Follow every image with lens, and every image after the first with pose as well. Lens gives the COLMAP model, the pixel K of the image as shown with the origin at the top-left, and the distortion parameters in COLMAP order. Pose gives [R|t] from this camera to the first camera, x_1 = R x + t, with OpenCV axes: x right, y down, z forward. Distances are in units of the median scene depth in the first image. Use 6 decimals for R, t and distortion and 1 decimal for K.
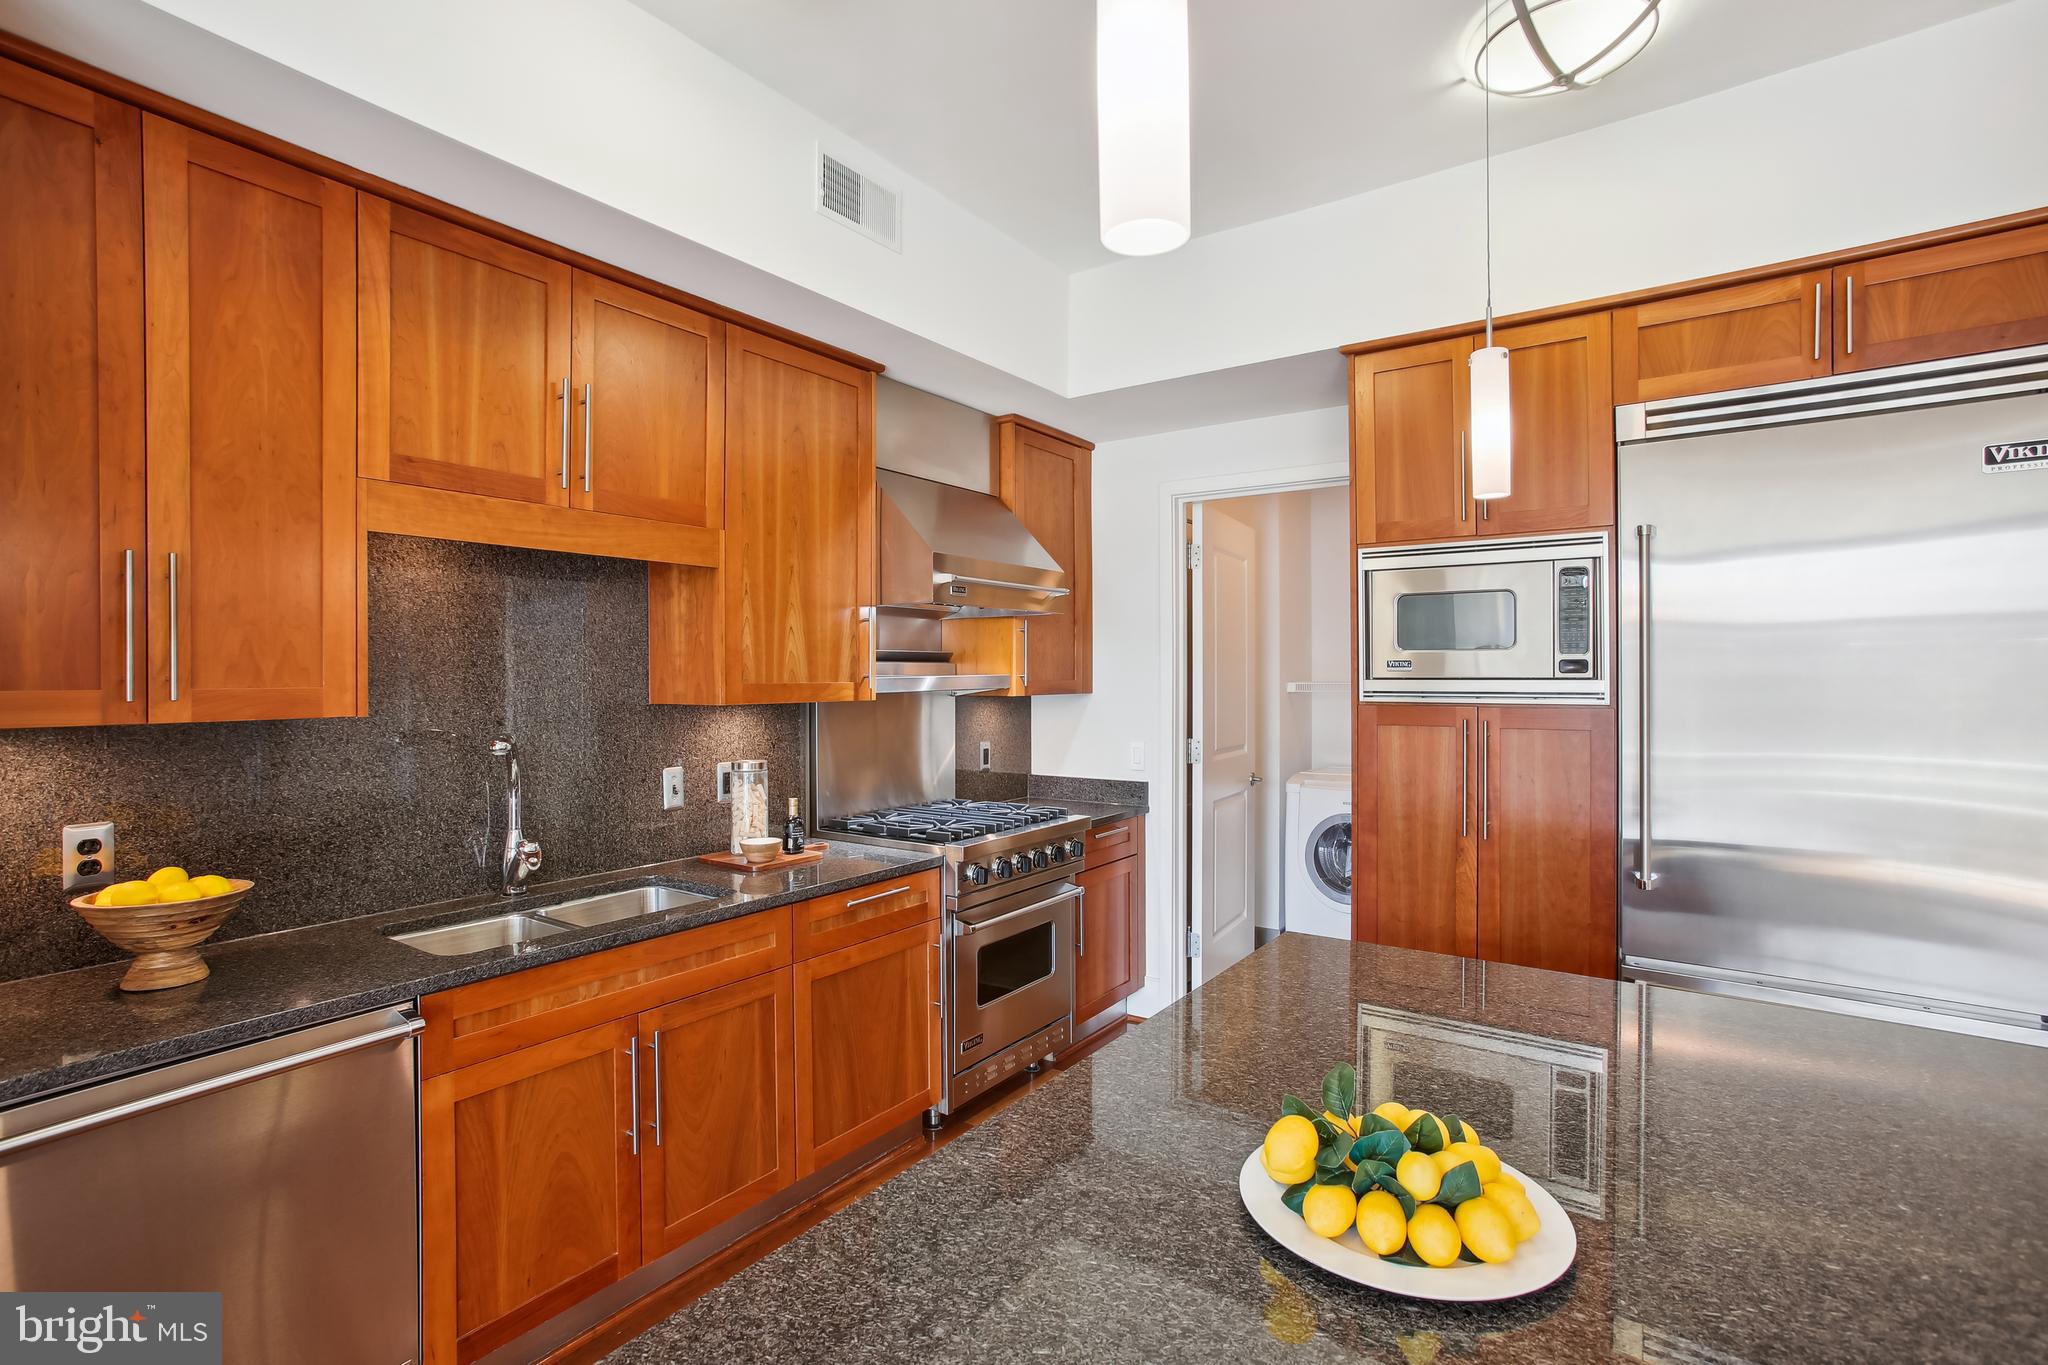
lens RADIAL K [[957.6, 0, 1076.2], [0, 957.6, 687.7], [0, 0, 1]] dist [0.001624, 0.001660]
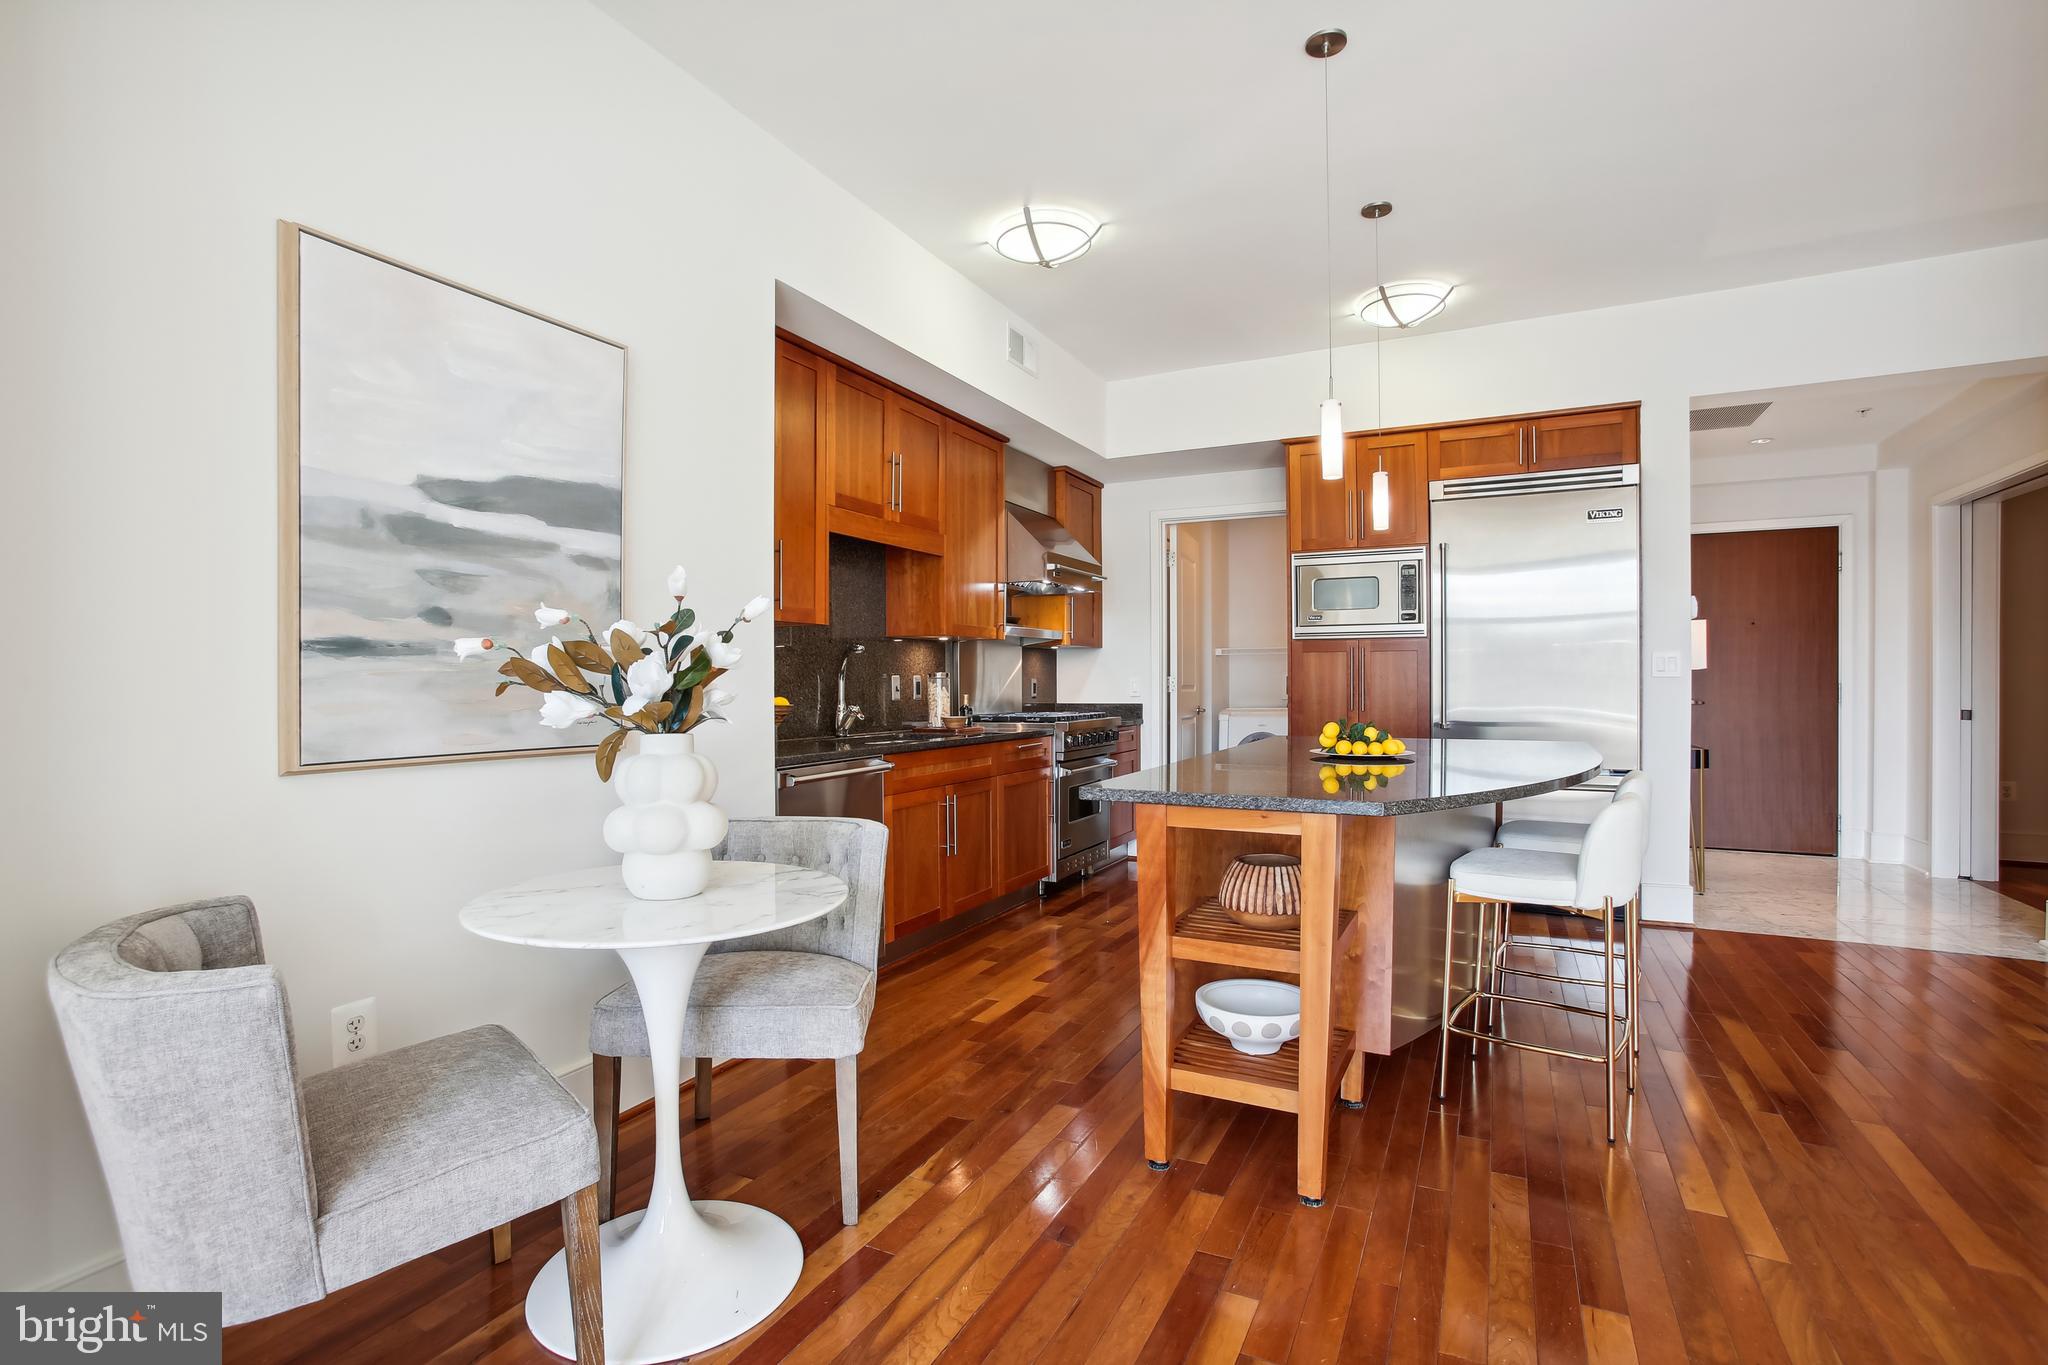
lens RADIAL K [[957.6, 0, 1020.5], [0, 957.6, 681.1], [0, 0, 1]] dist [0.001624, 0.001660]
pose [[0.994470, 0.006627, 0.104811, -0.400225], [-0.004480, 0.999775, -0.020710, 0.133620], [-0.104925, 0.020126, 0.994276, -0.725261]]
